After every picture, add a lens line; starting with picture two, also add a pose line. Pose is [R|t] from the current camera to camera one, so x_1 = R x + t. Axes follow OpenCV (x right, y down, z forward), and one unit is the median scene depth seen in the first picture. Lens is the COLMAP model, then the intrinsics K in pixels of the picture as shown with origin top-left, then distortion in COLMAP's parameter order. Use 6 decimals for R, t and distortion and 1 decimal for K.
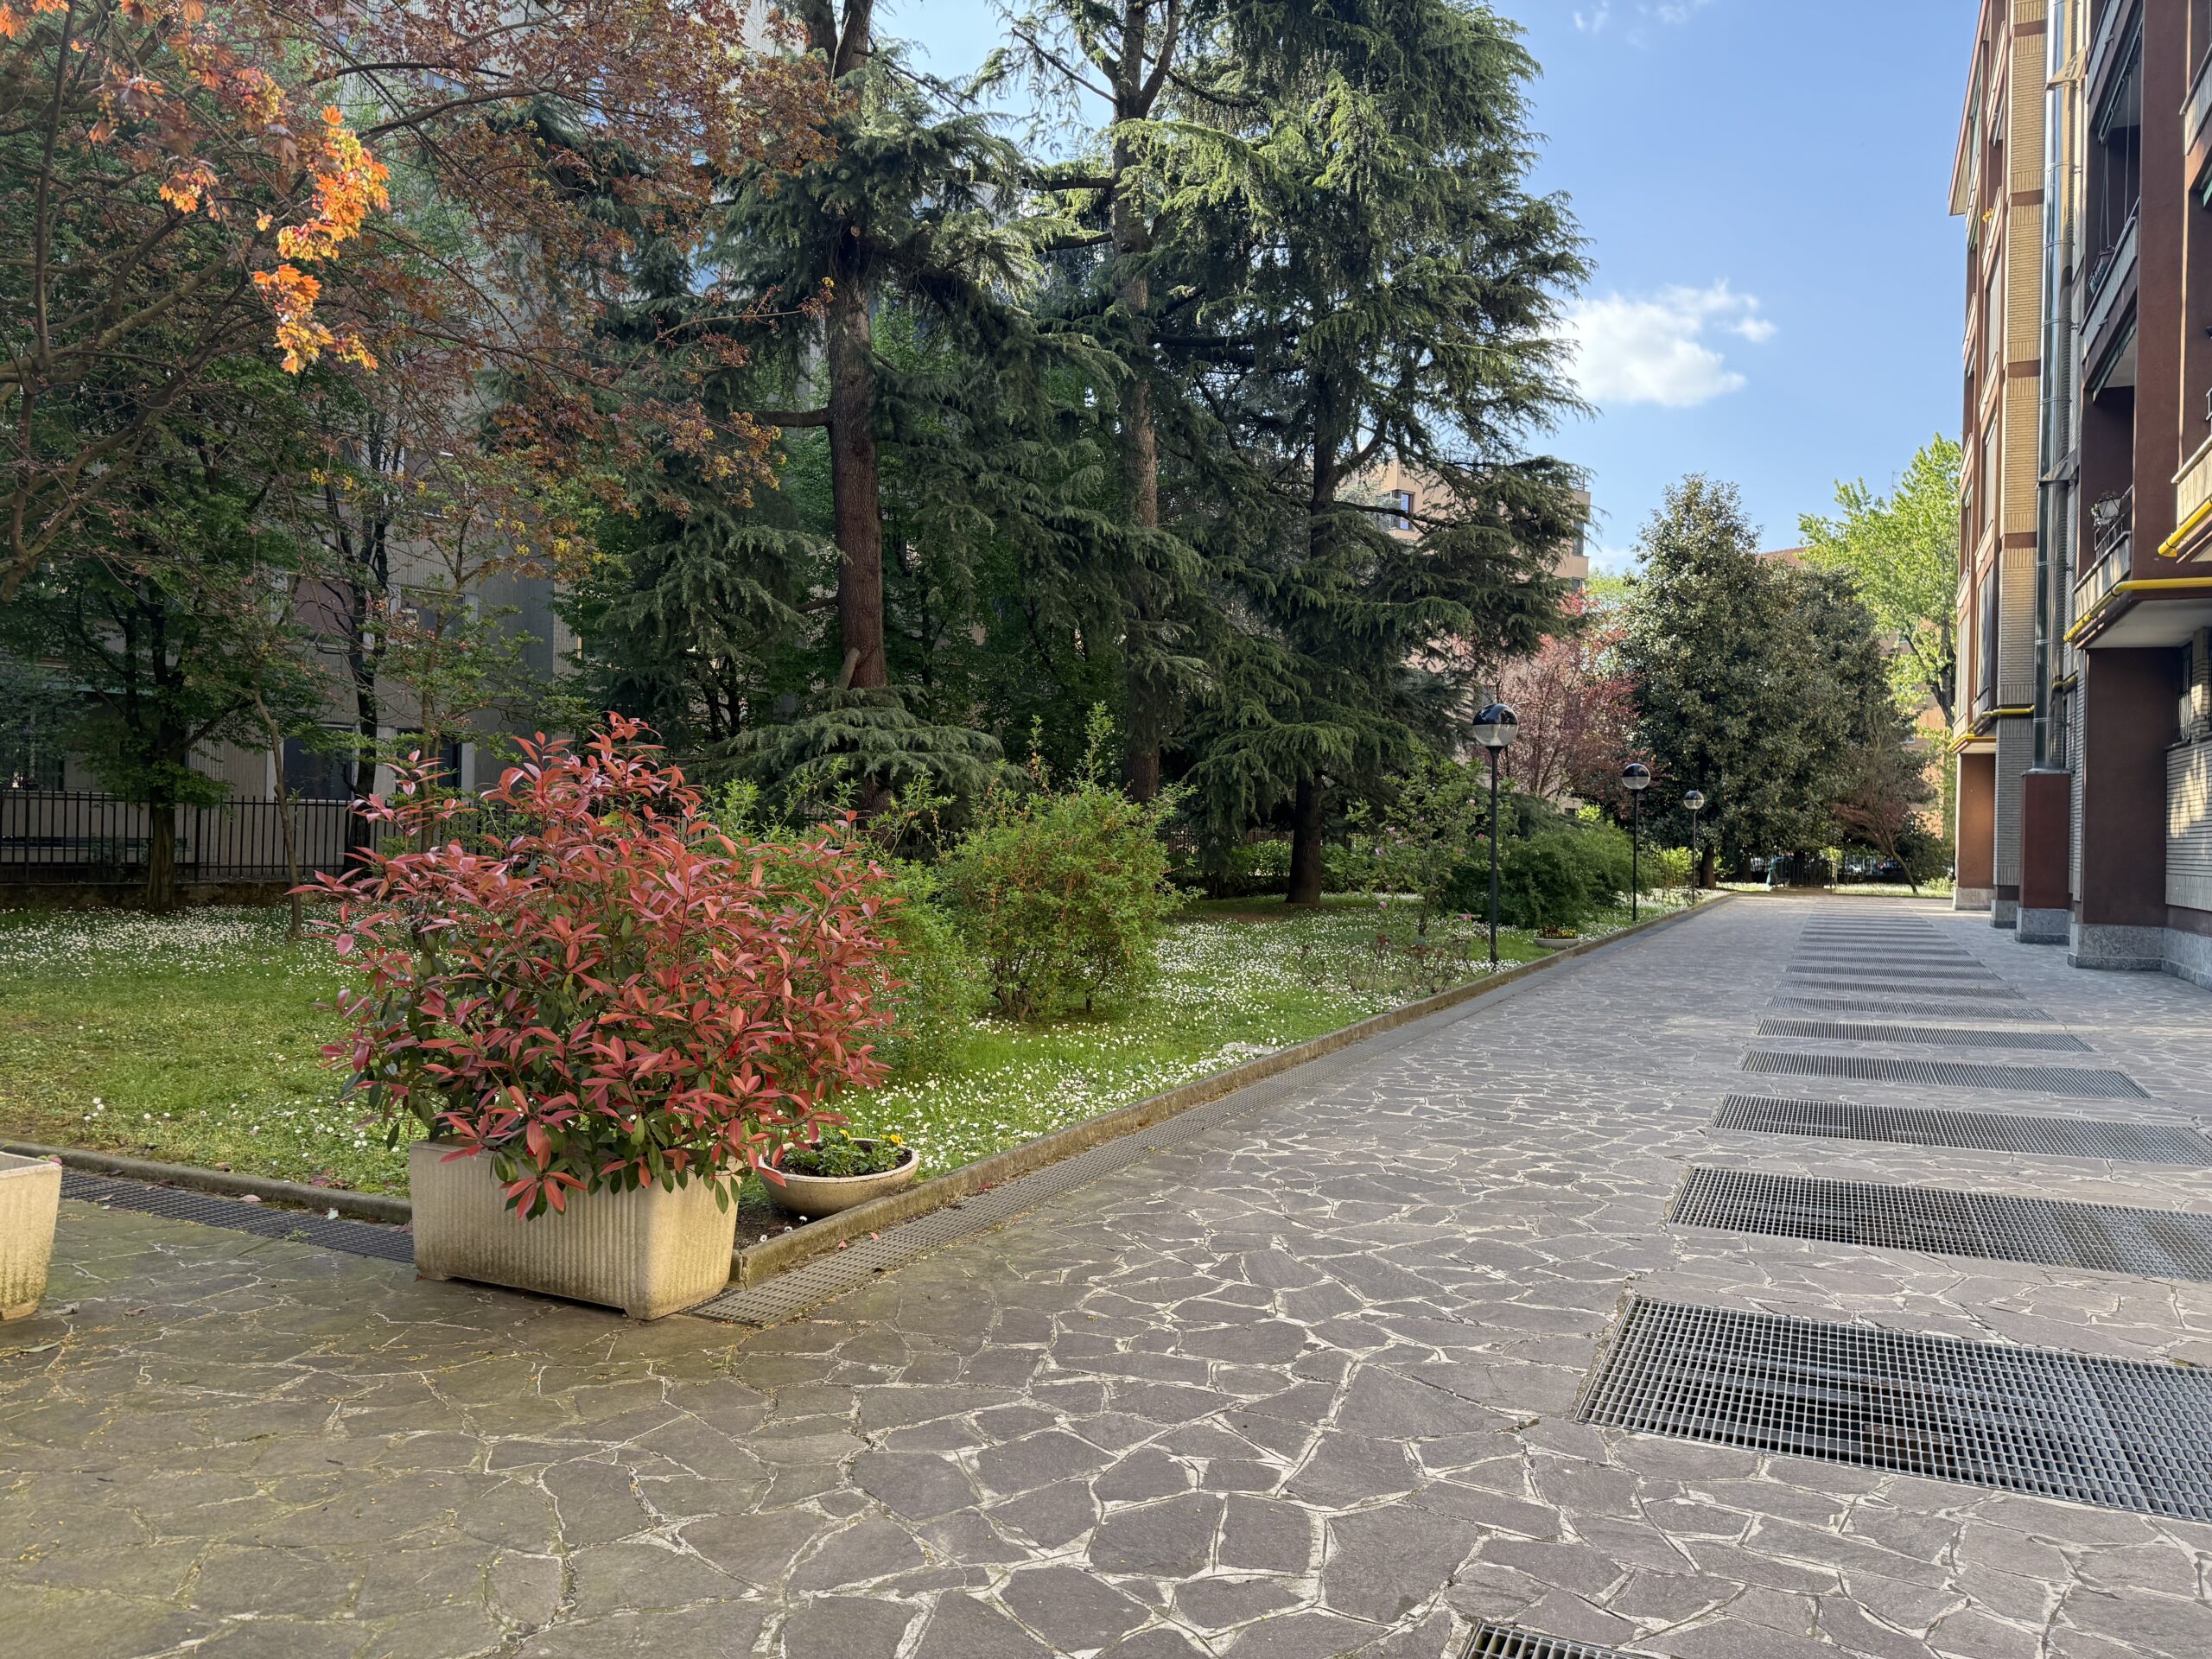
lens RADIAL K [[1529.4, 0, 1102.6], [0, 1529.4, 837.2], [0, 0, 1]] dist [0.151892, -0.241065]
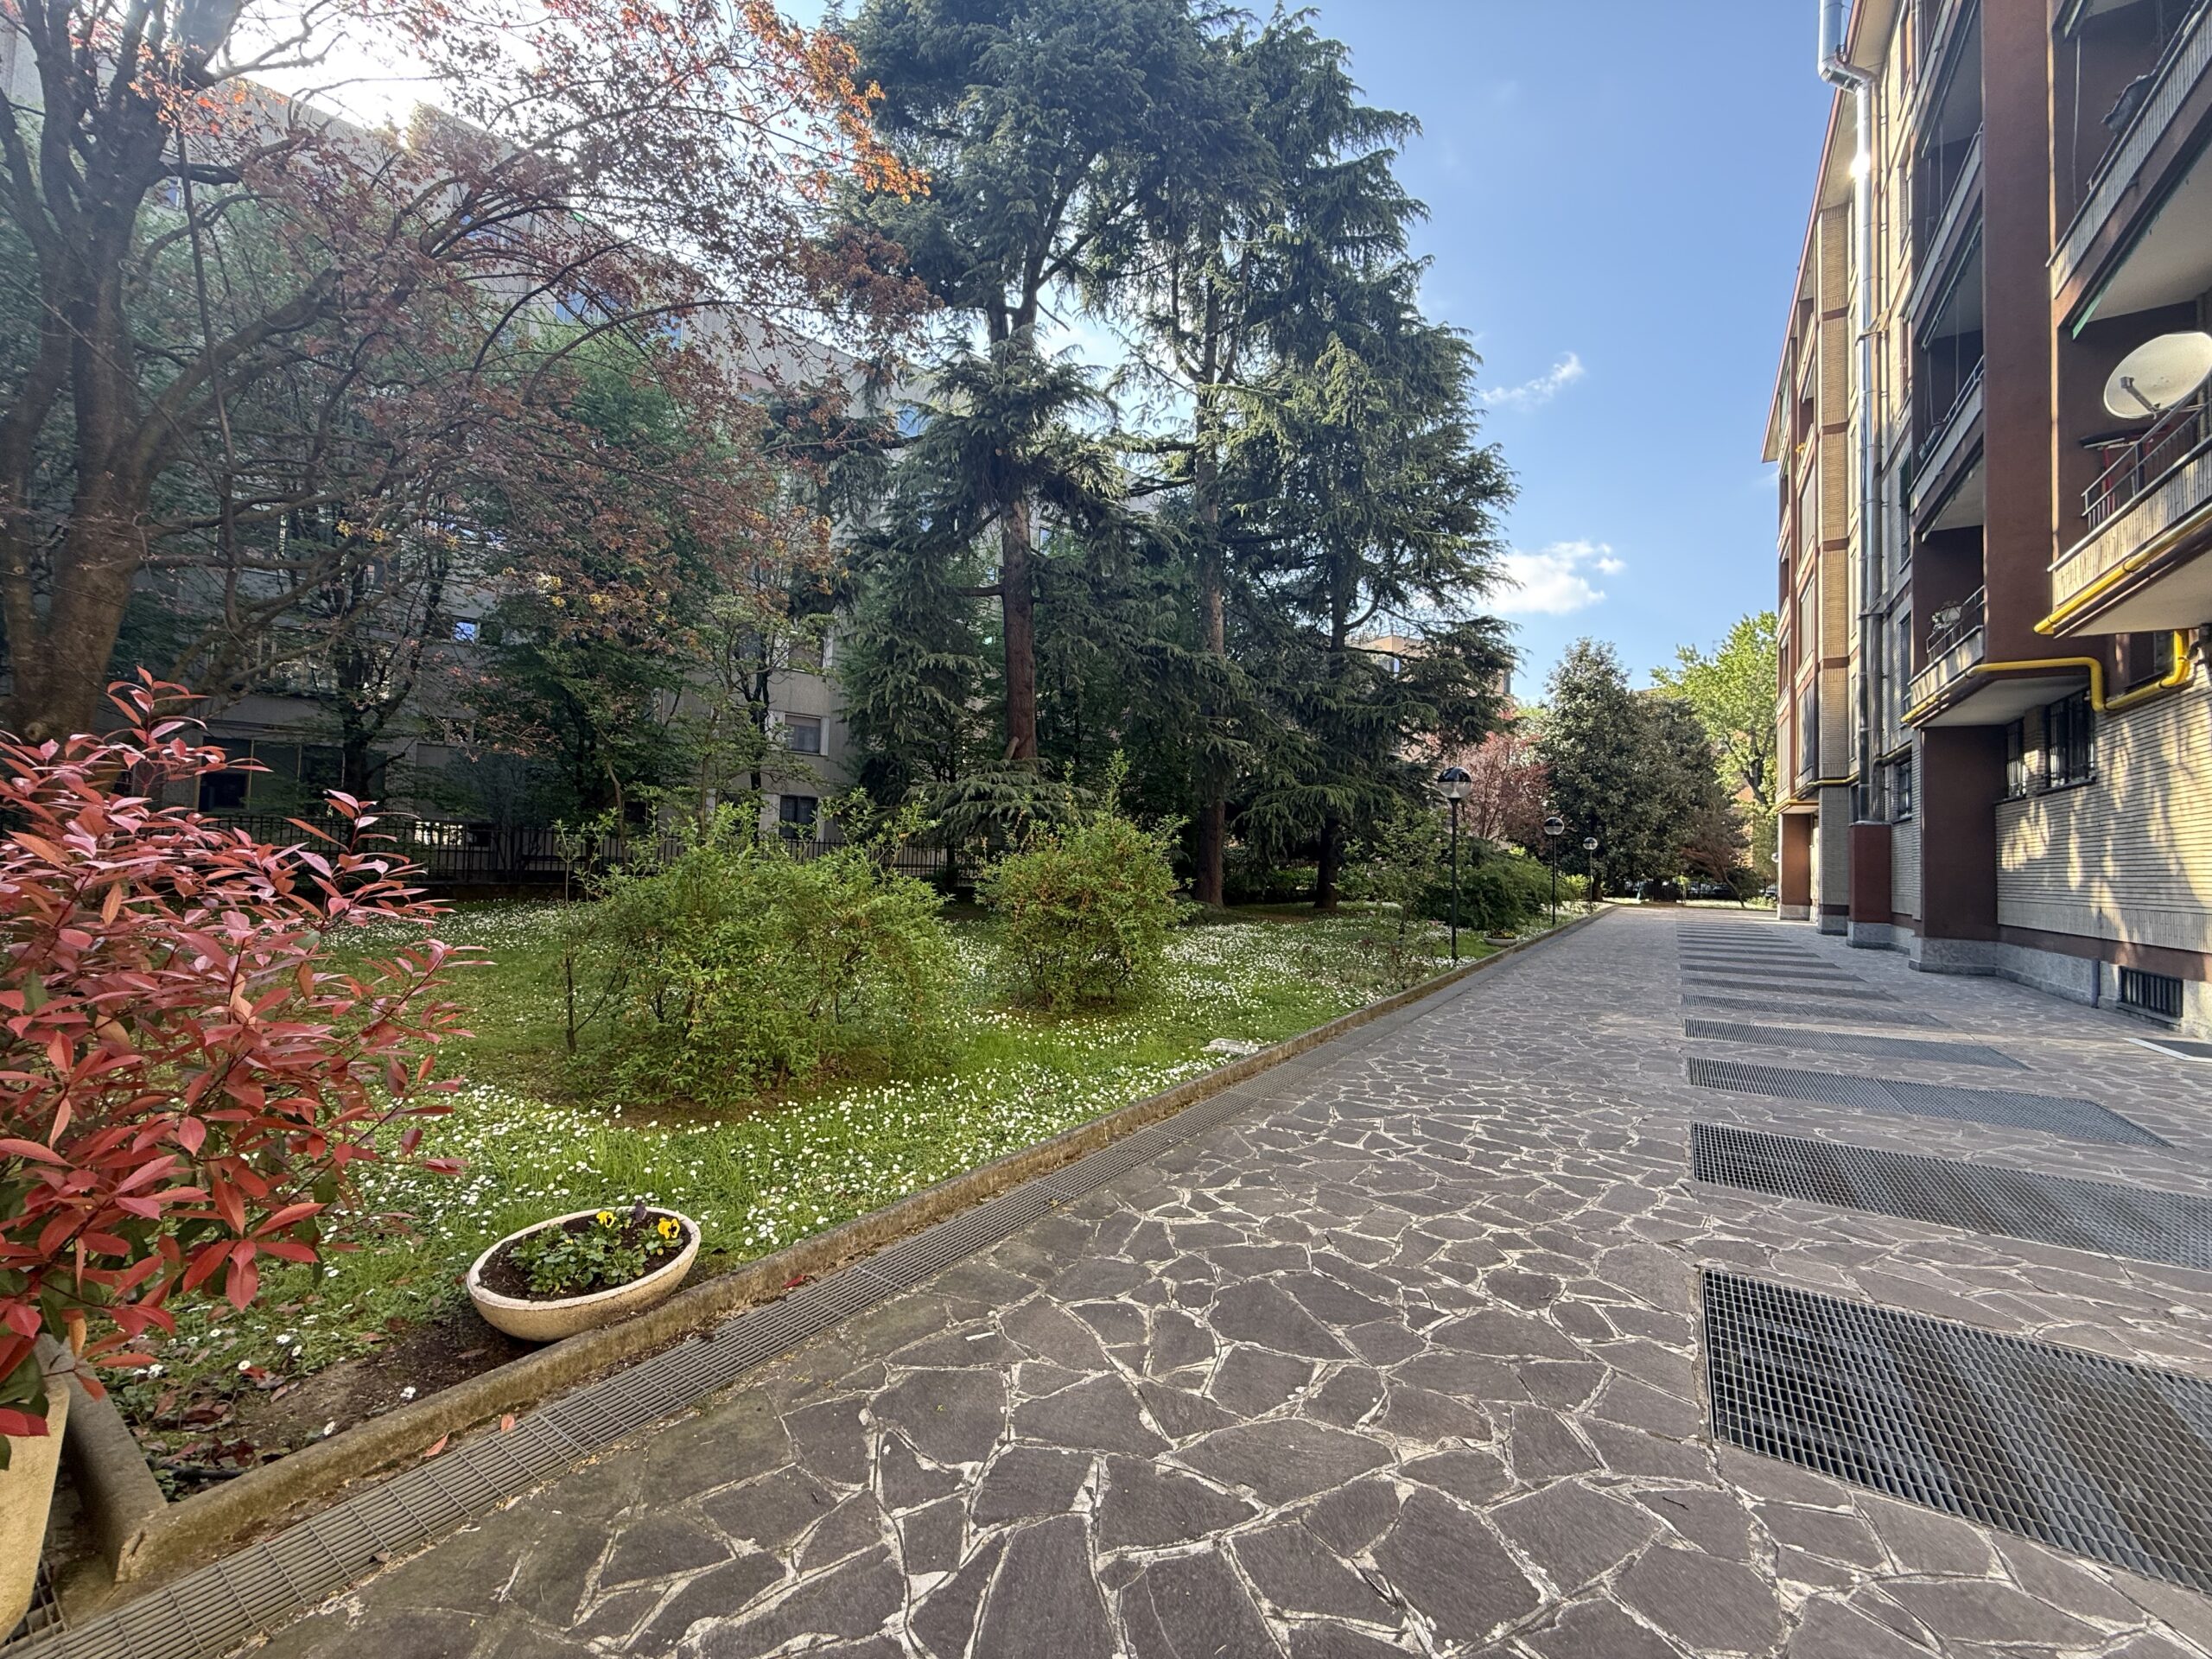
lens RADIAL K [[879.5, 0, 1098.9], [0, 879.5, 825.7], [0, 0, 1]] dist [-0.000370, 0.000275]
pose [[0.990554, 0.005395, -0.137020, 0.033688], [-0.011328, 0.999030, -0.042557, 0.000940], [0.136657, 0.043707, 0.989654, 0.128646]]
